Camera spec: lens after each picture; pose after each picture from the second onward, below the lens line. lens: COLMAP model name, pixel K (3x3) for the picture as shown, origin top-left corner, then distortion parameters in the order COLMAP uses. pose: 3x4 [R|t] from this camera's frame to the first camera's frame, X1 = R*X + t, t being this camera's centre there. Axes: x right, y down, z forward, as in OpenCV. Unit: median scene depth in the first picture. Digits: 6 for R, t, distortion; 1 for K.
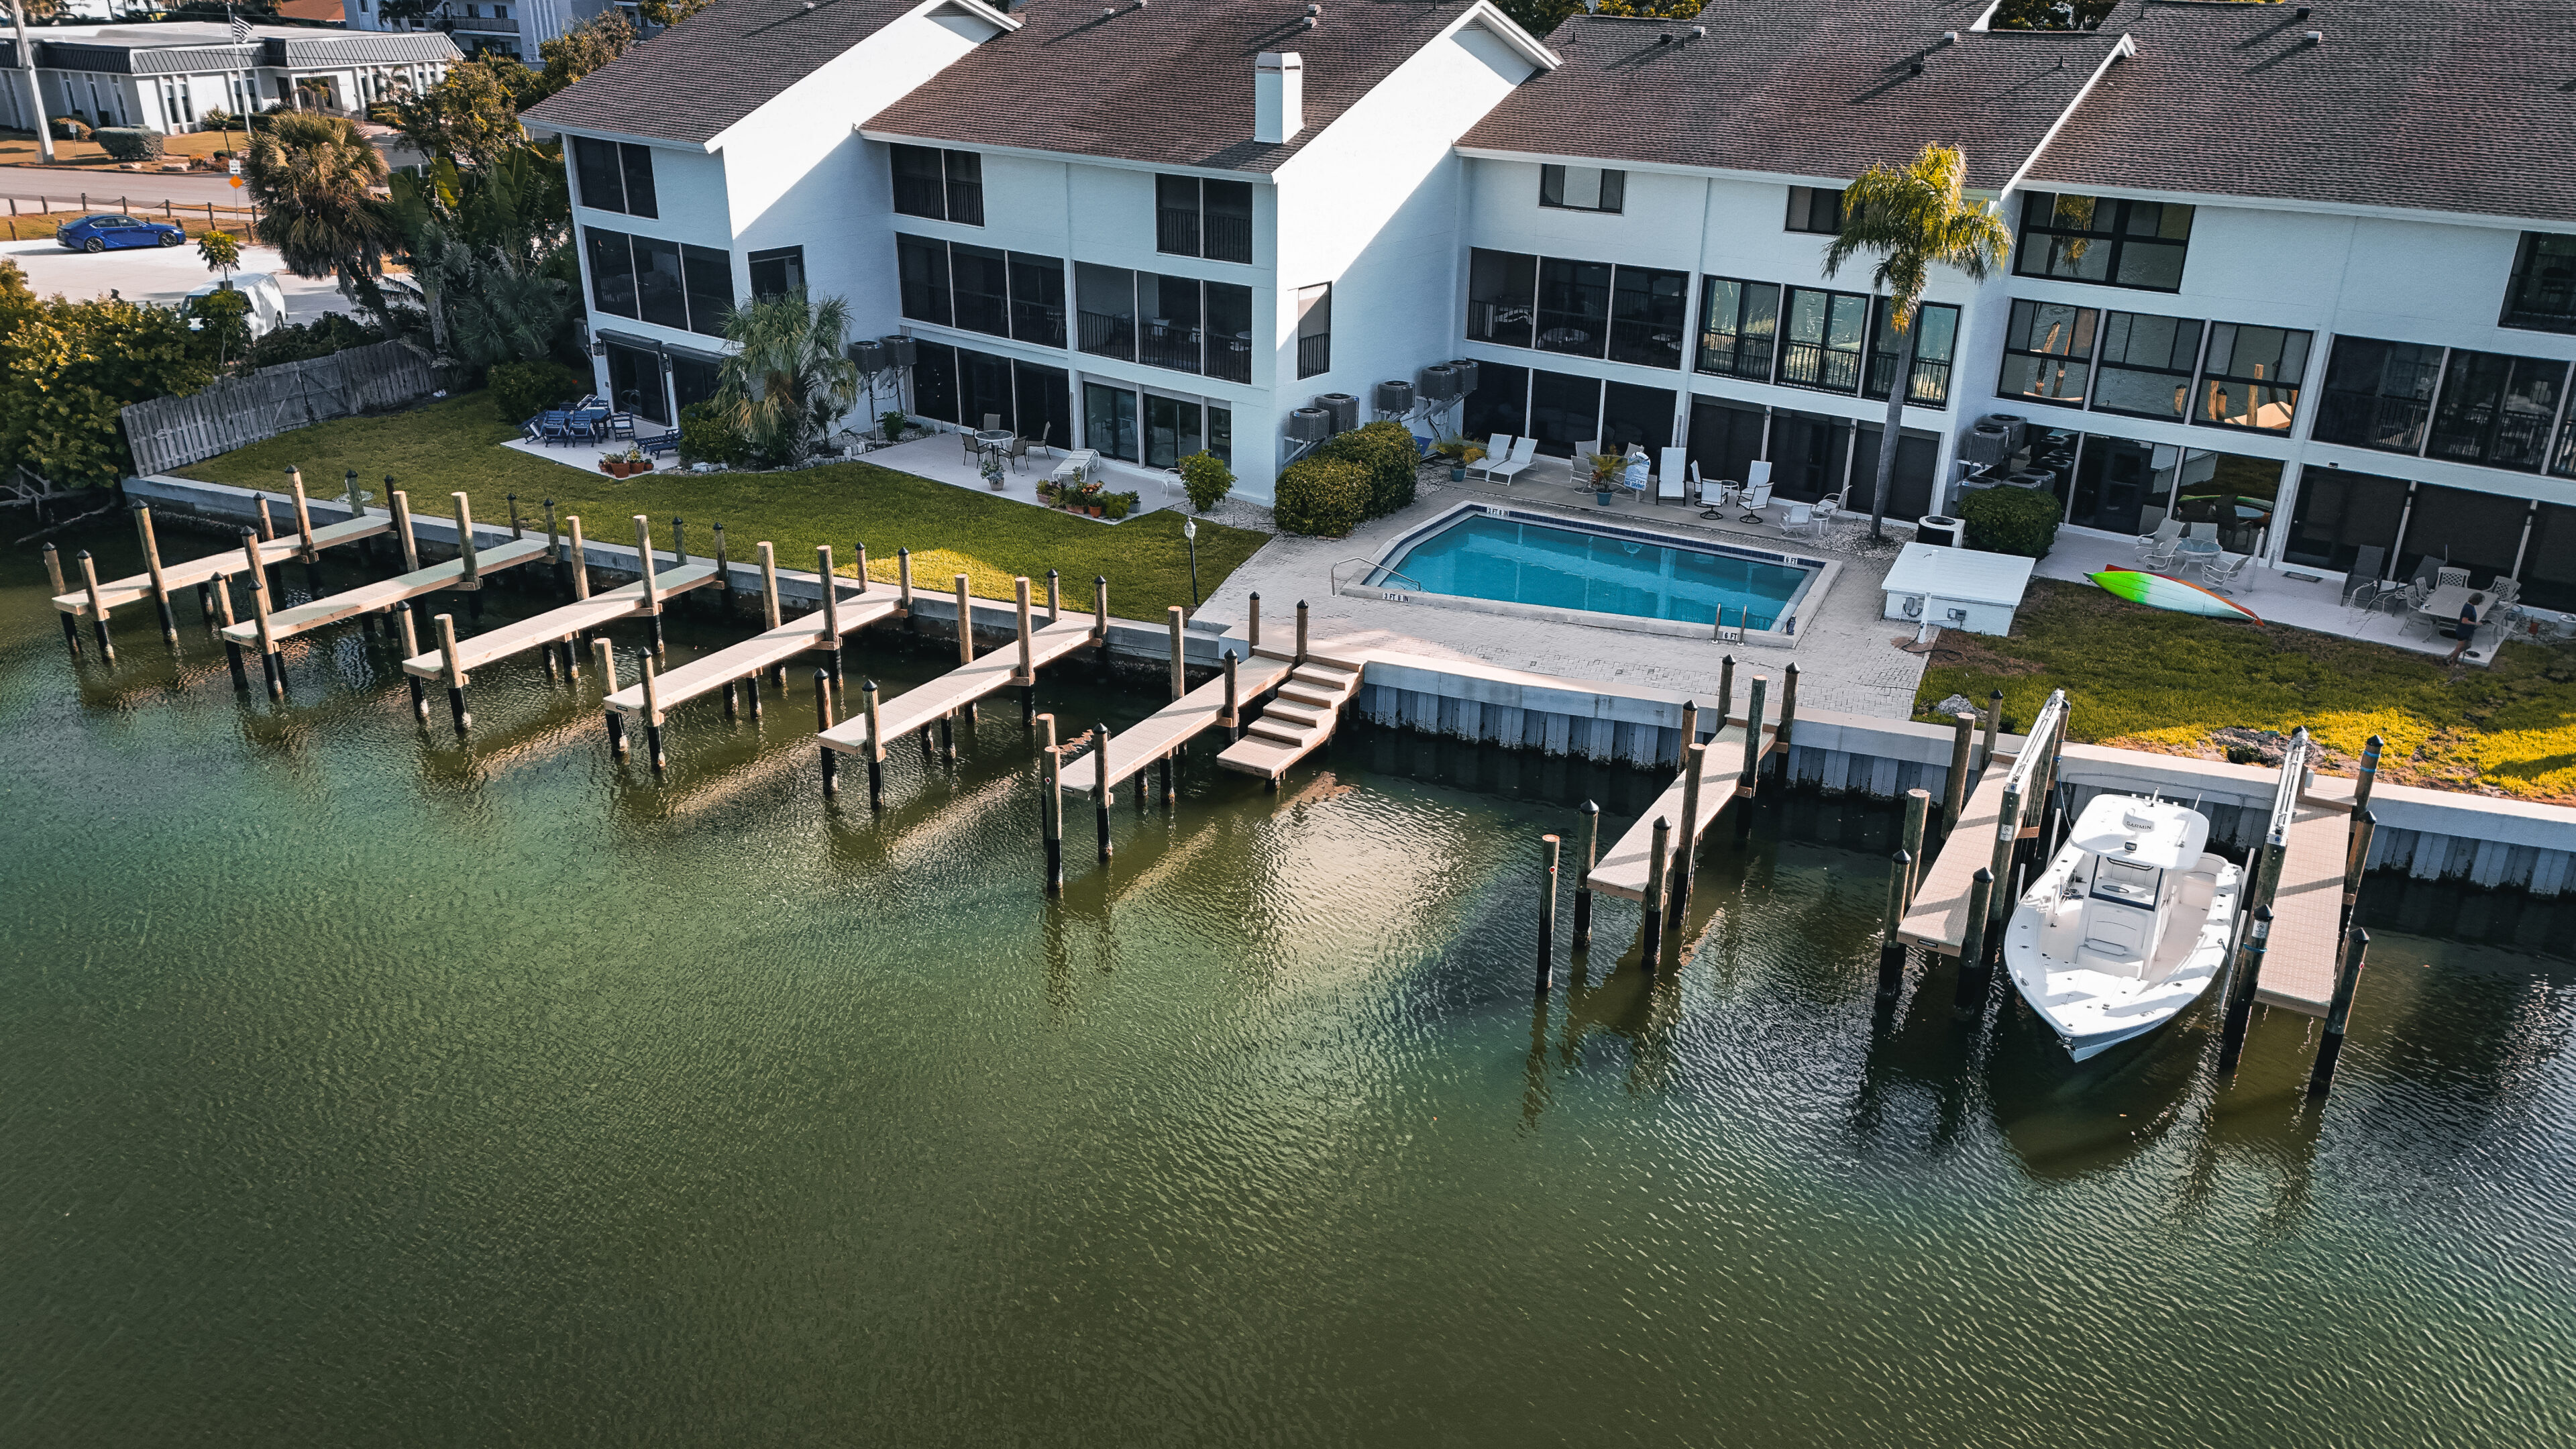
lens RADIAL K [[1873.7, 0, 1295.3], [0, 1873.7, 728.1], [0, 0, 1]] dist [0.048985, -0.003306]
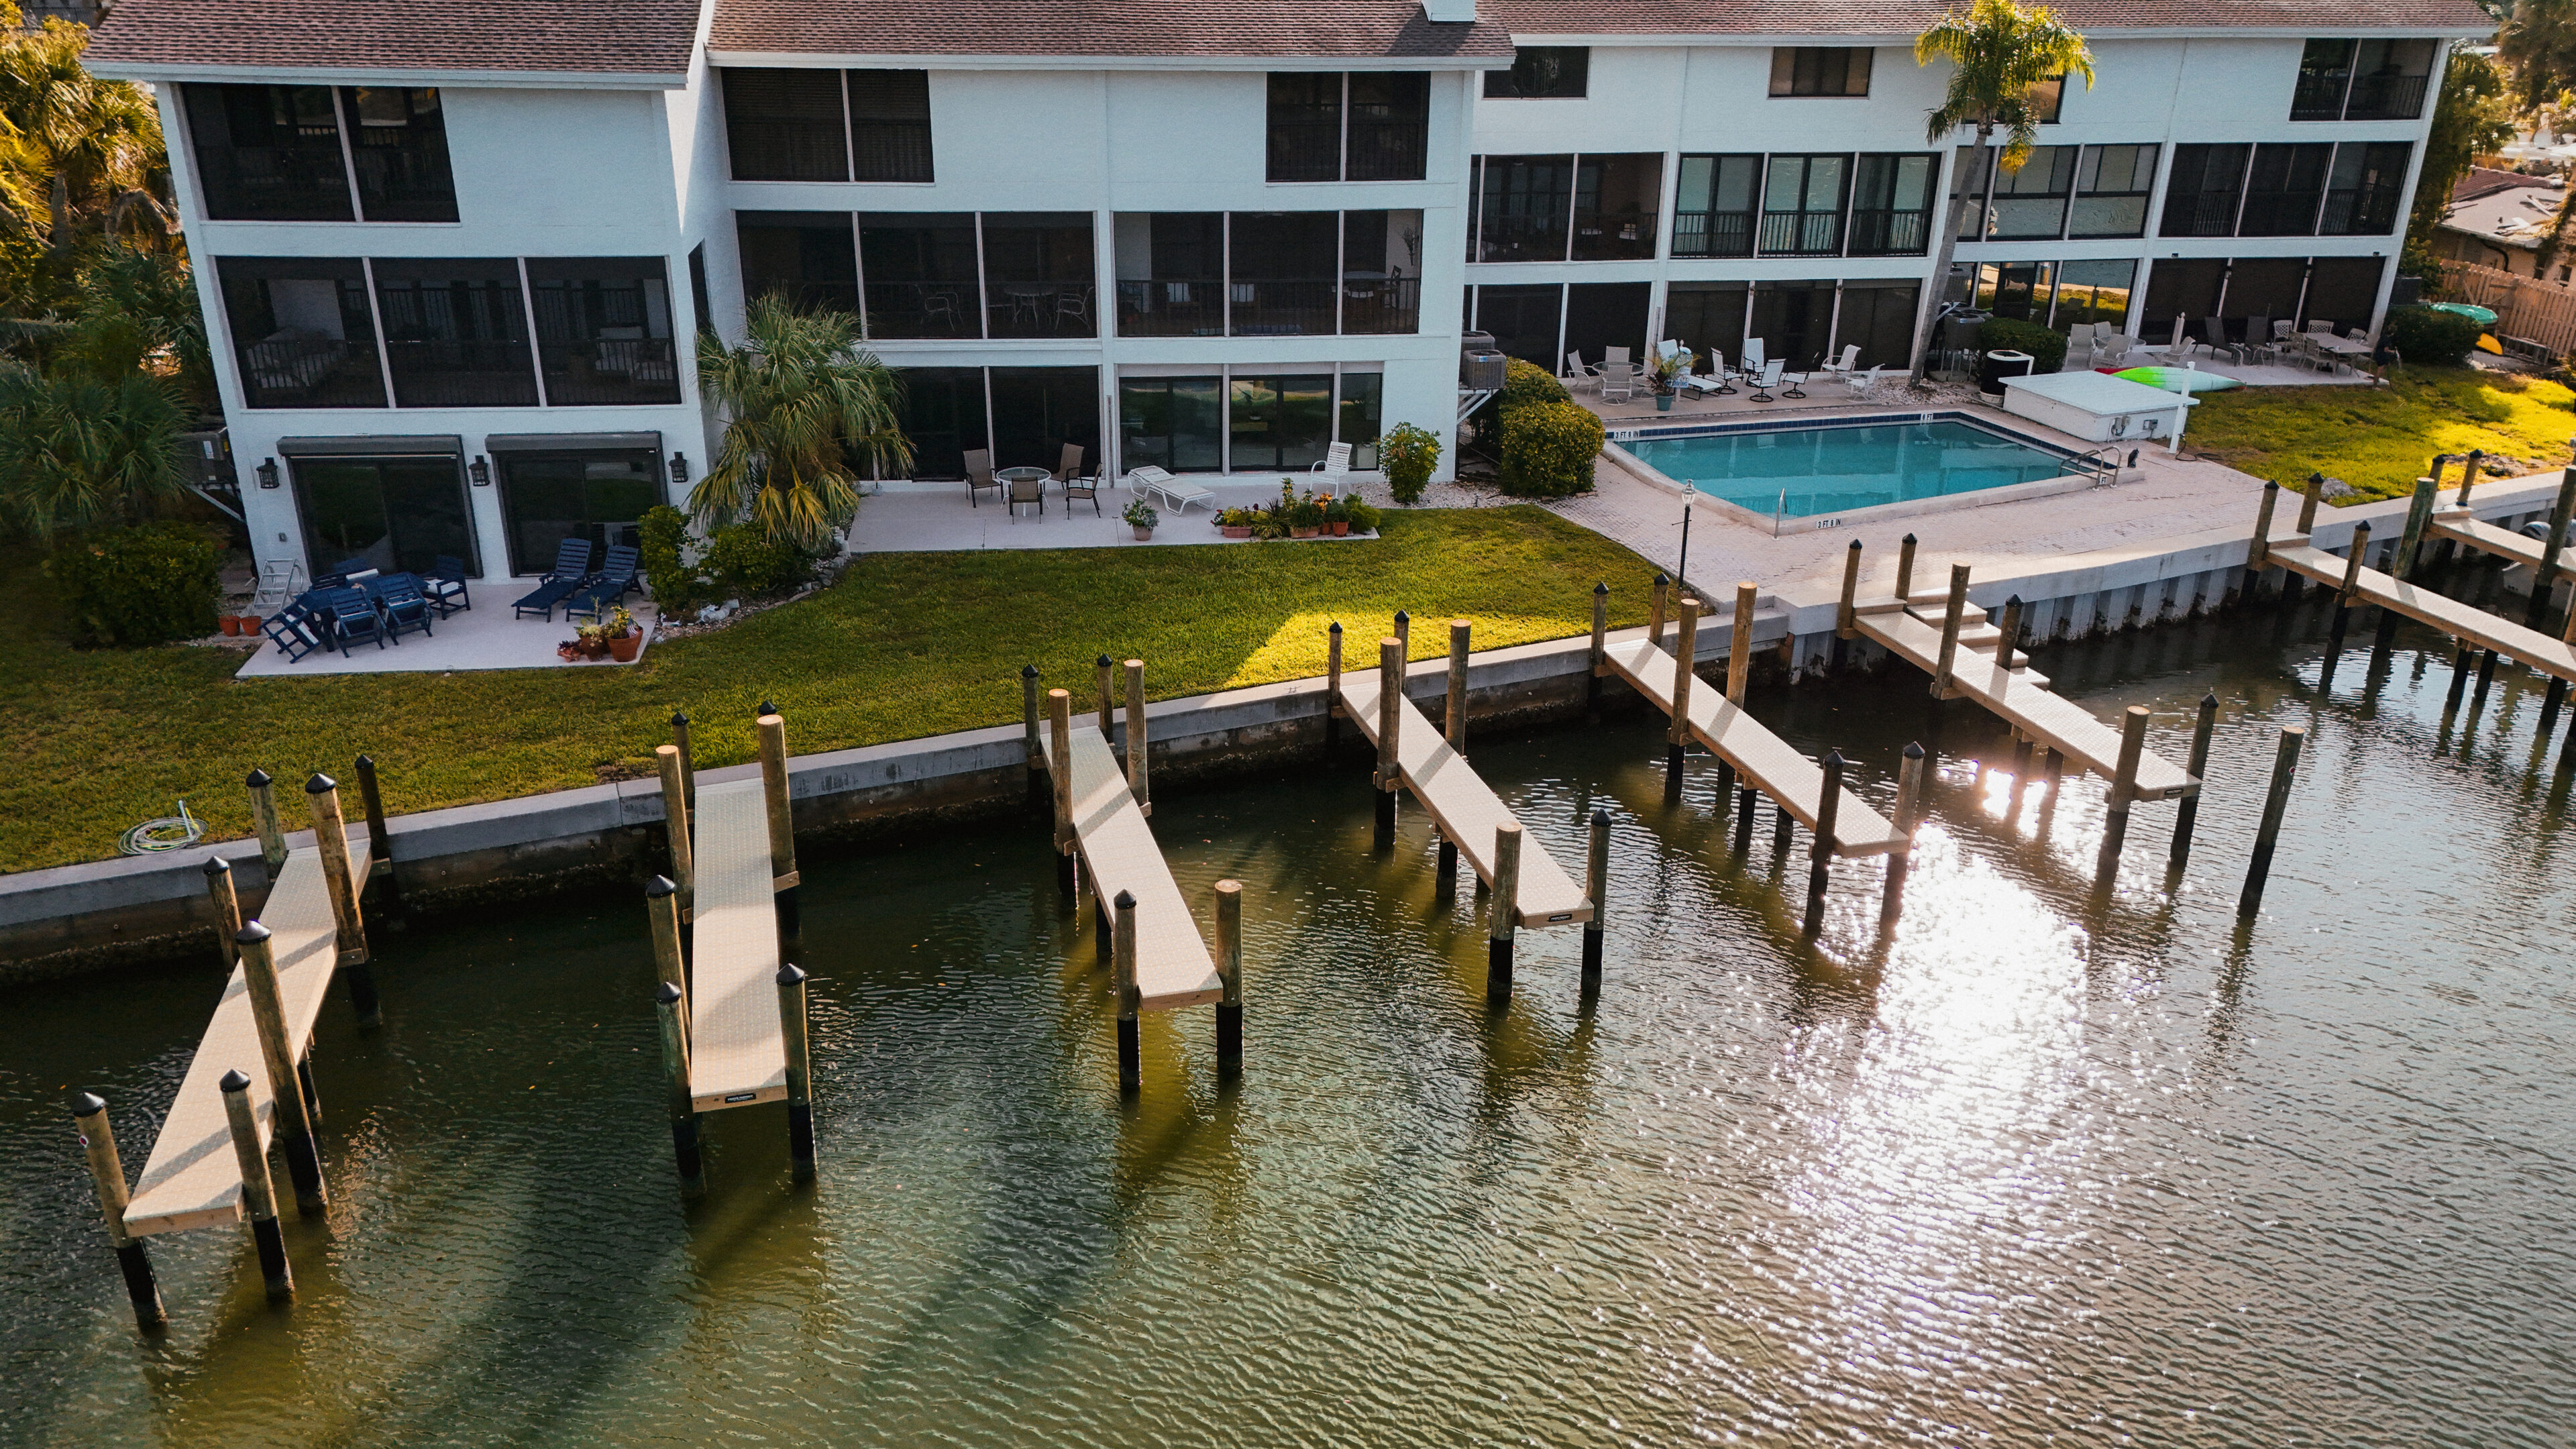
lens RADIAL K [[1873.7, 0, 1282.4], [0, 1873.7, 711.5], [0, 0, 1]] dist [0.048985, -0.003306]
pose [[0.703912, -0.274410, 0.655139, -0.612857], [0.274684, 0.955763, 0.105195, -0.126753], [-0.655024, 0.105908, 0.748149, 0.450876]]
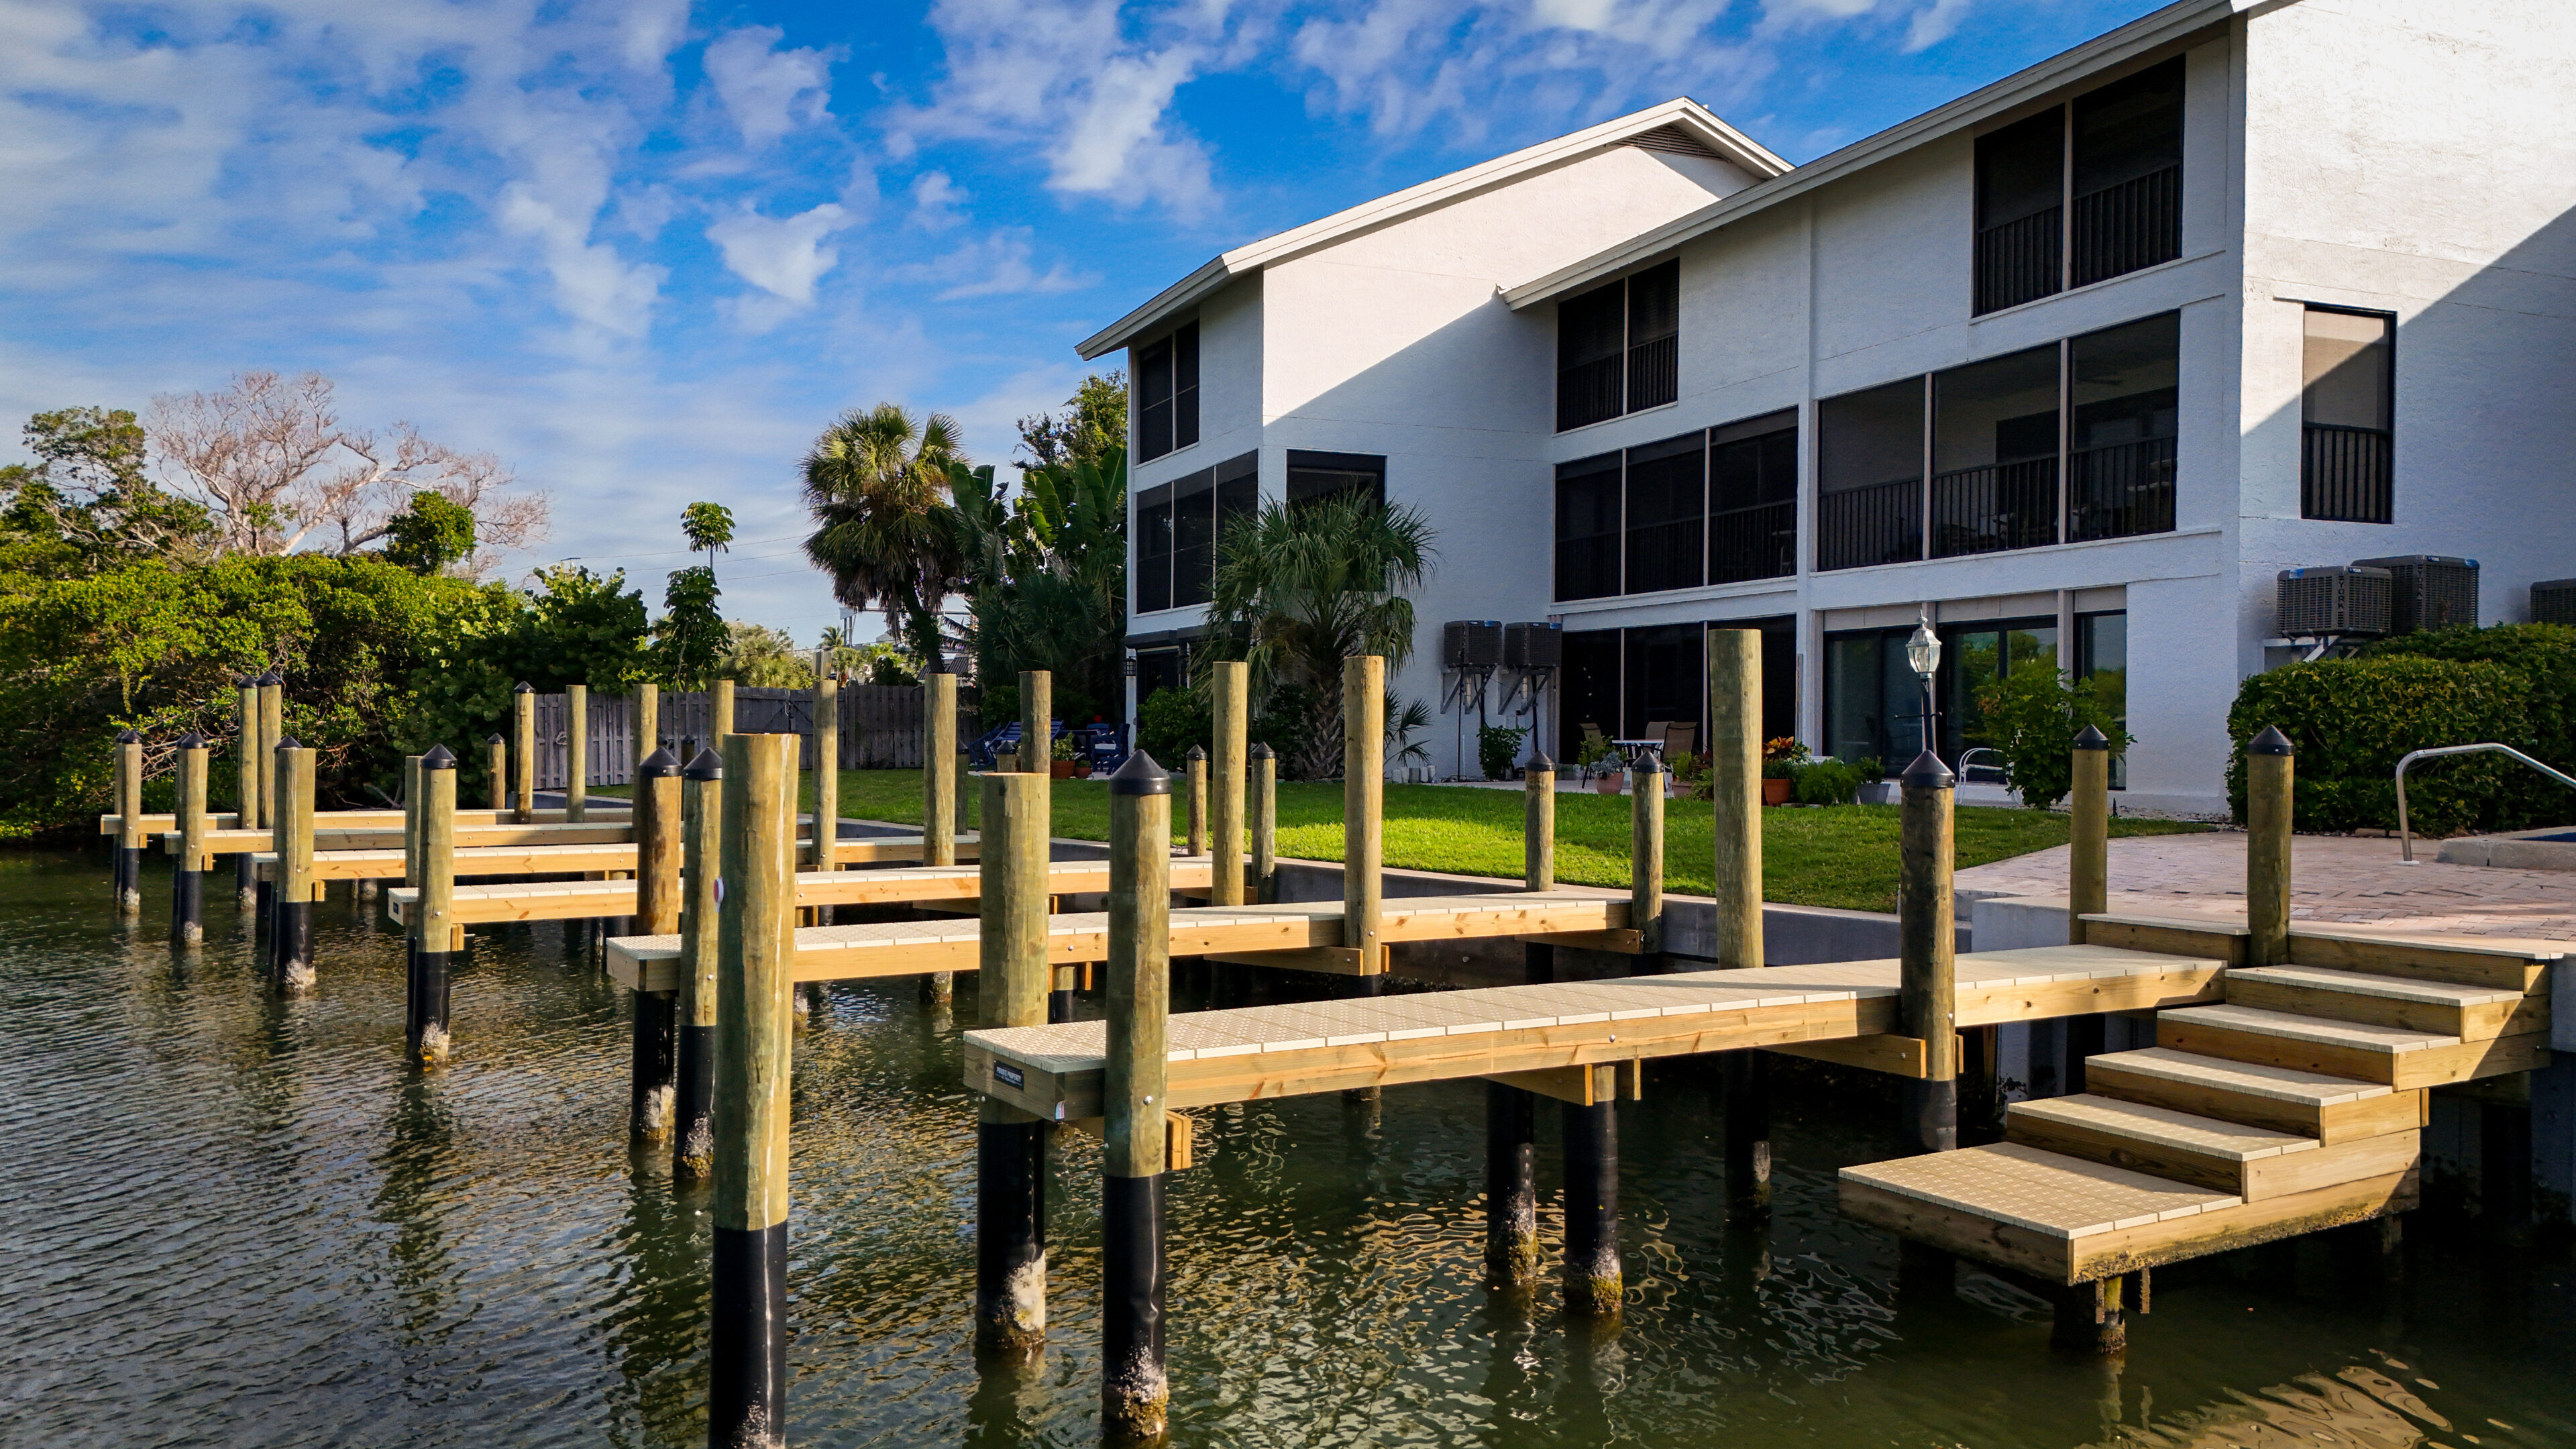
lens RADIAL K [[1873.7, 0, 1290.6], [0, 1873.7, 736.8], [0, 0, 1]] dist [0.048985, -0.003306]
pose [[0.870297, -0.007607, -0.492469, 0.013038], [-0.184694, 0.921877, -0.340633, 0.045168], [0.456587, 0.387408, 0.800901, 0.563593]]
